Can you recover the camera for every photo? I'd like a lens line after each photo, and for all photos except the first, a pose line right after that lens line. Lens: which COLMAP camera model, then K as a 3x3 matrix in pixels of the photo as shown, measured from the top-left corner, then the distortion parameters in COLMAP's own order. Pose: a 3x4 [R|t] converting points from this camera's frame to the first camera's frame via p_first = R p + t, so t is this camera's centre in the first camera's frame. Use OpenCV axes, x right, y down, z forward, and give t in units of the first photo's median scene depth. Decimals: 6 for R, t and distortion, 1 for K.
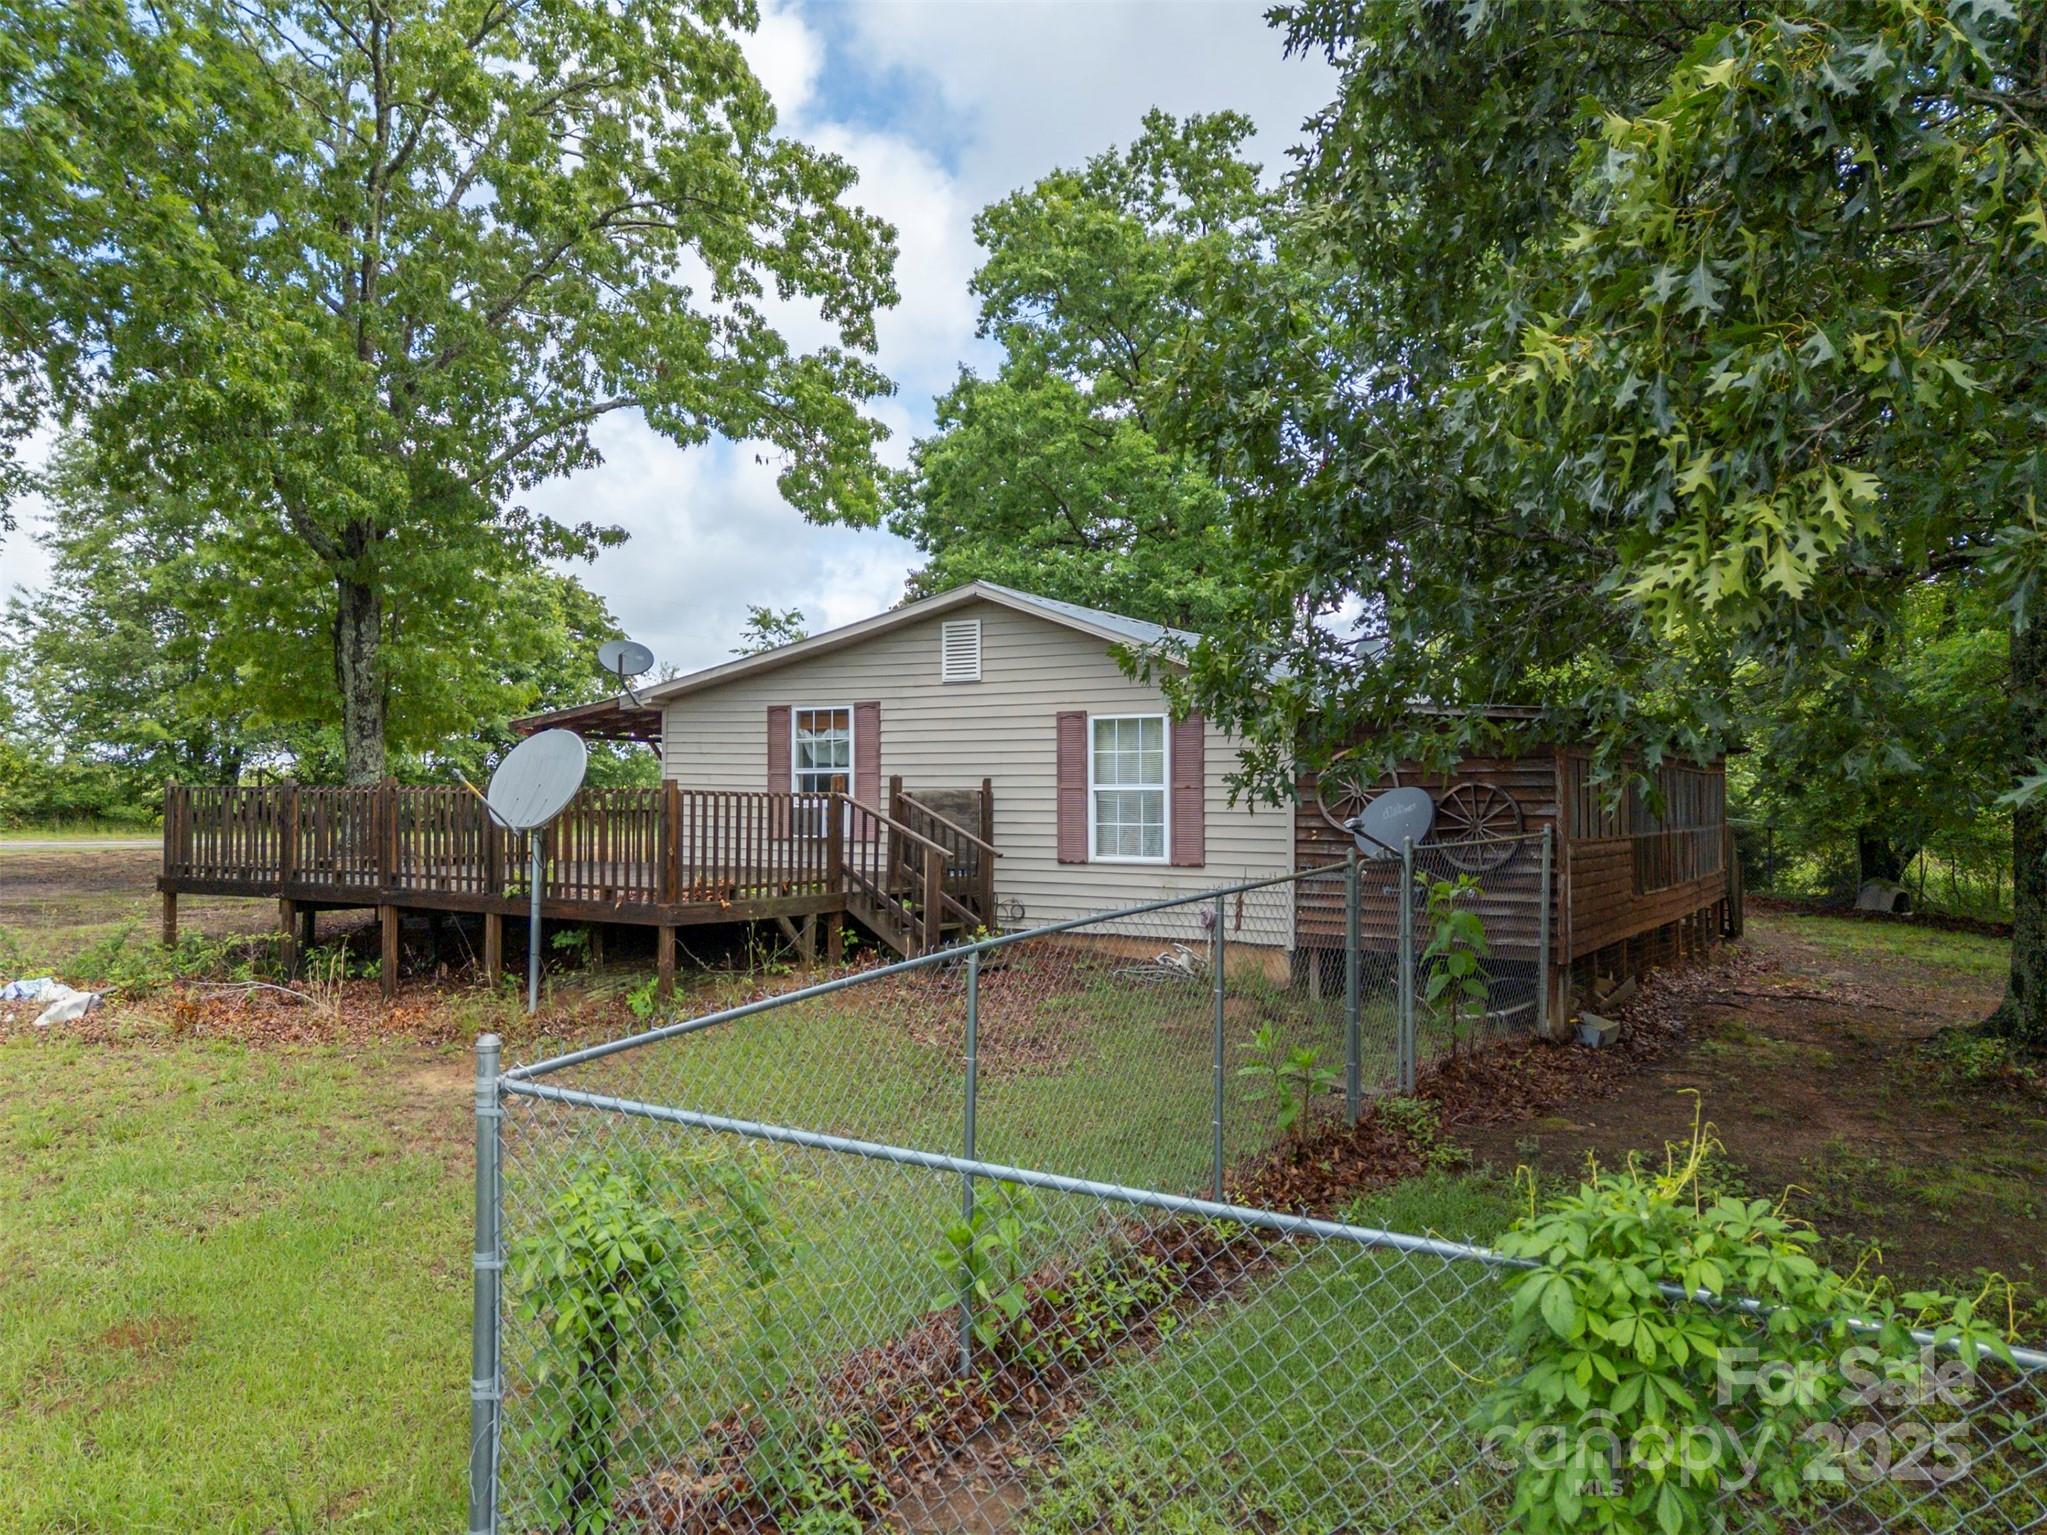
lens RADIAL K [[1494.3, 0, 1014.6], [0, 1494.3, 769.6], [0, 0, 1]] dist [0.098139, -0.100784]
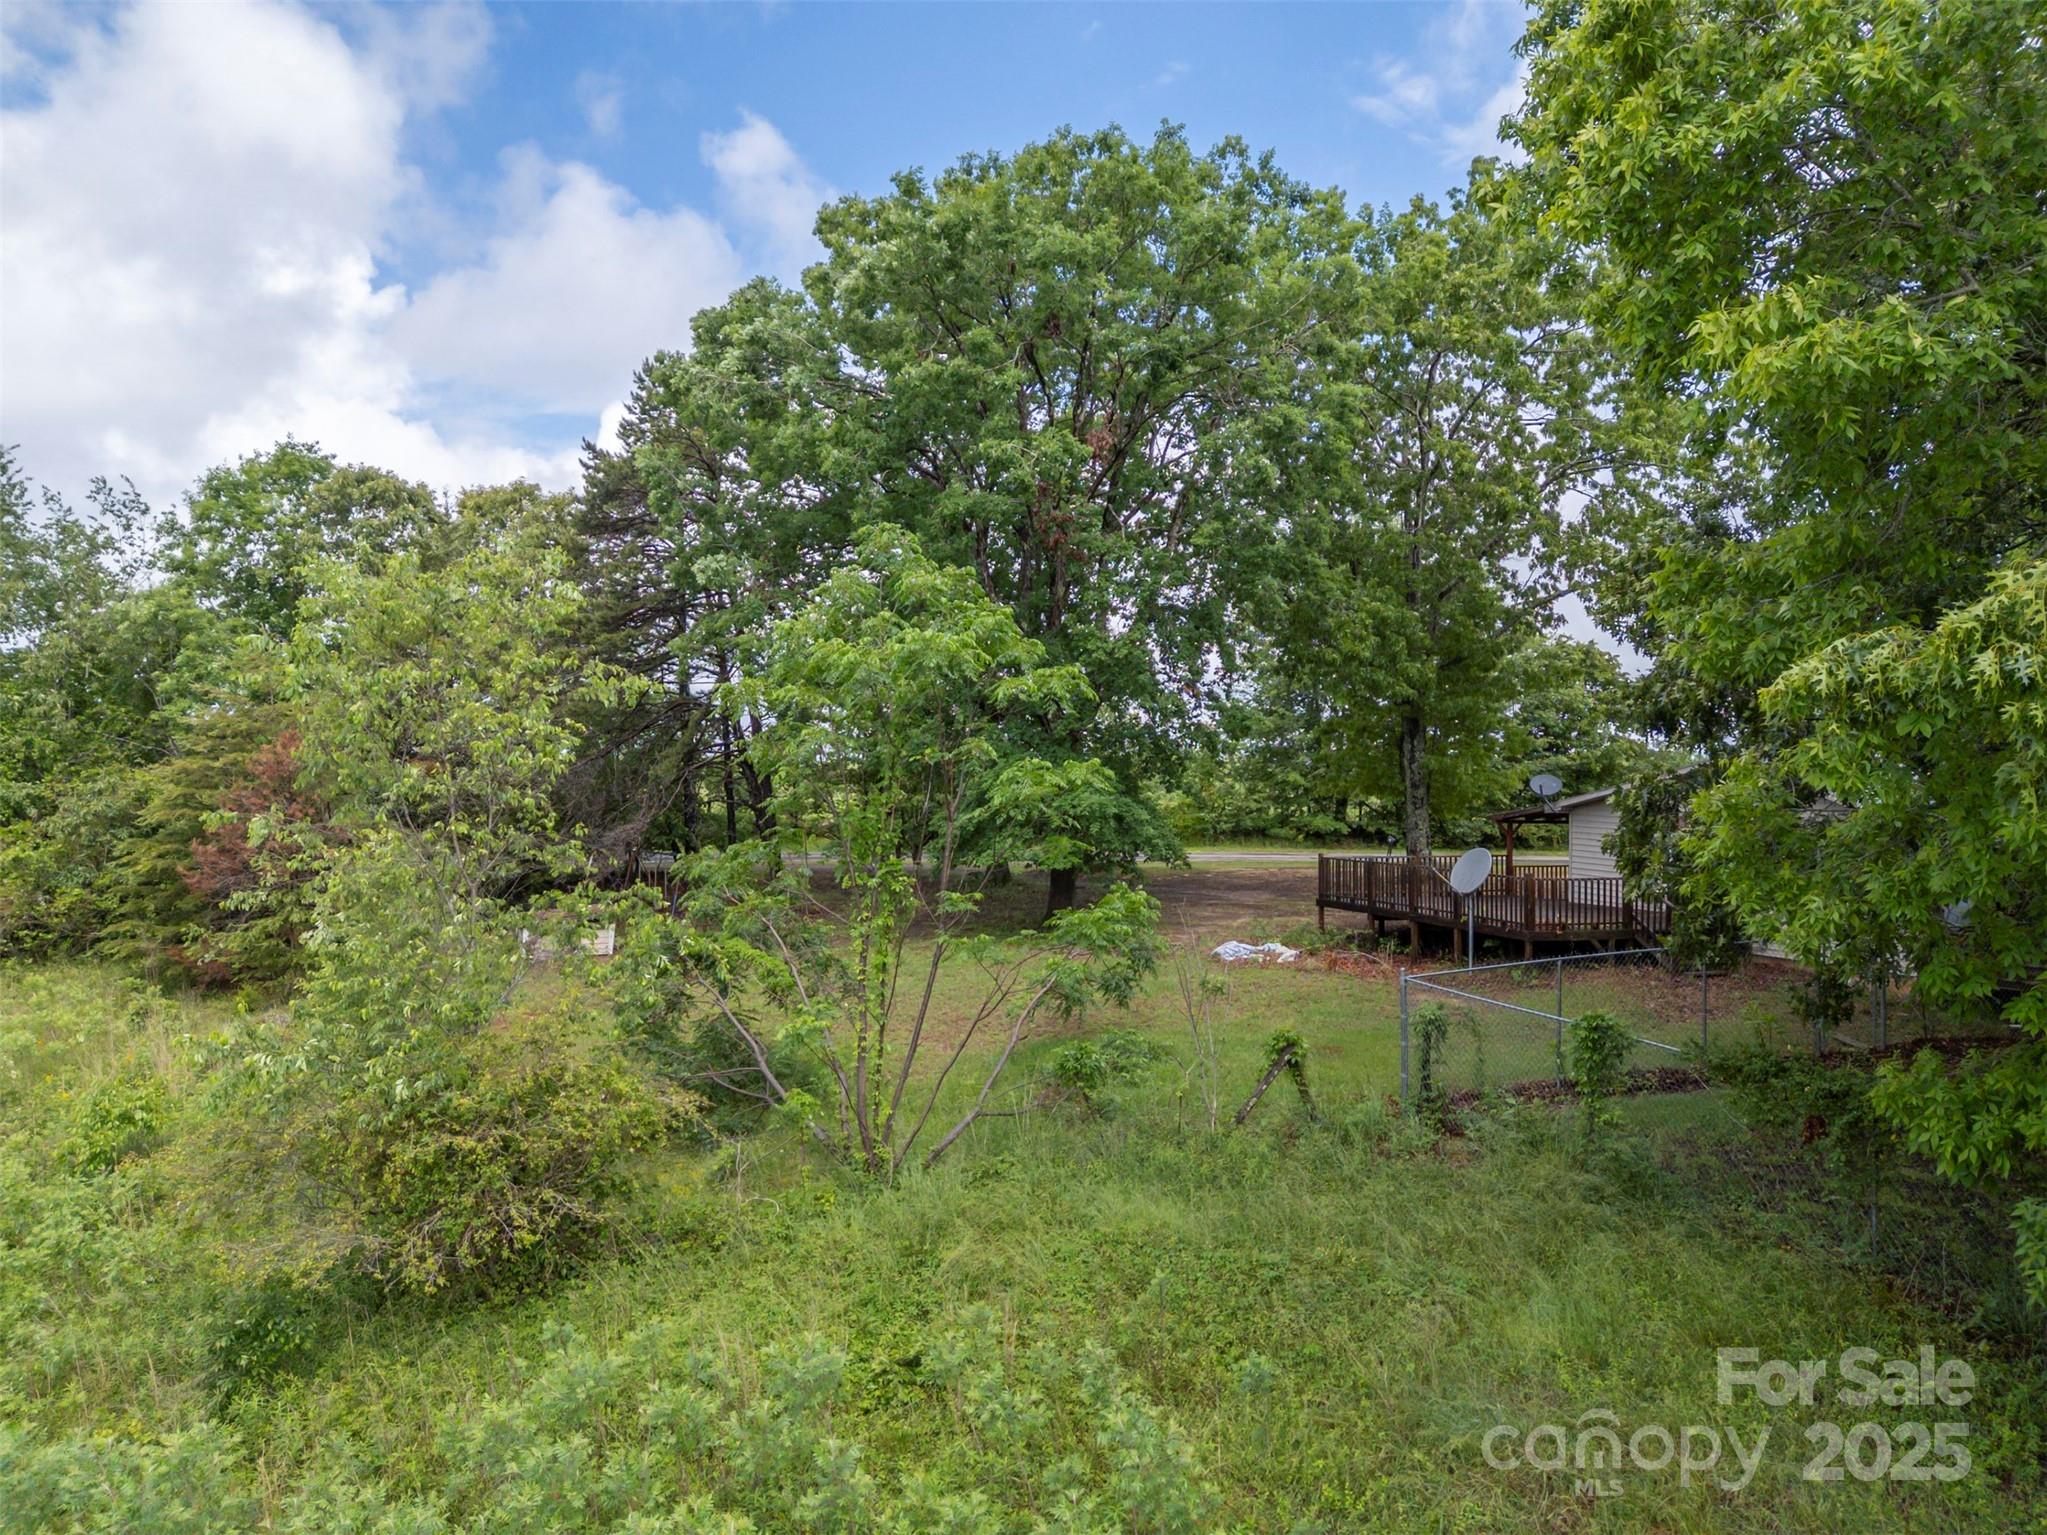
lens RADIAL K [[1494.3, 0, 1014.6], [0, 1494.3, 769.6], [0, 0, 1]] dist [0.098139, -0.100784]
pose [[0.772445, -0.006209, -0.635051, 0.438947], [0.011747, 0.999921, 0.004512, -0.122126], [0.634973, -0.010945, 0.772457, -0.871001]]
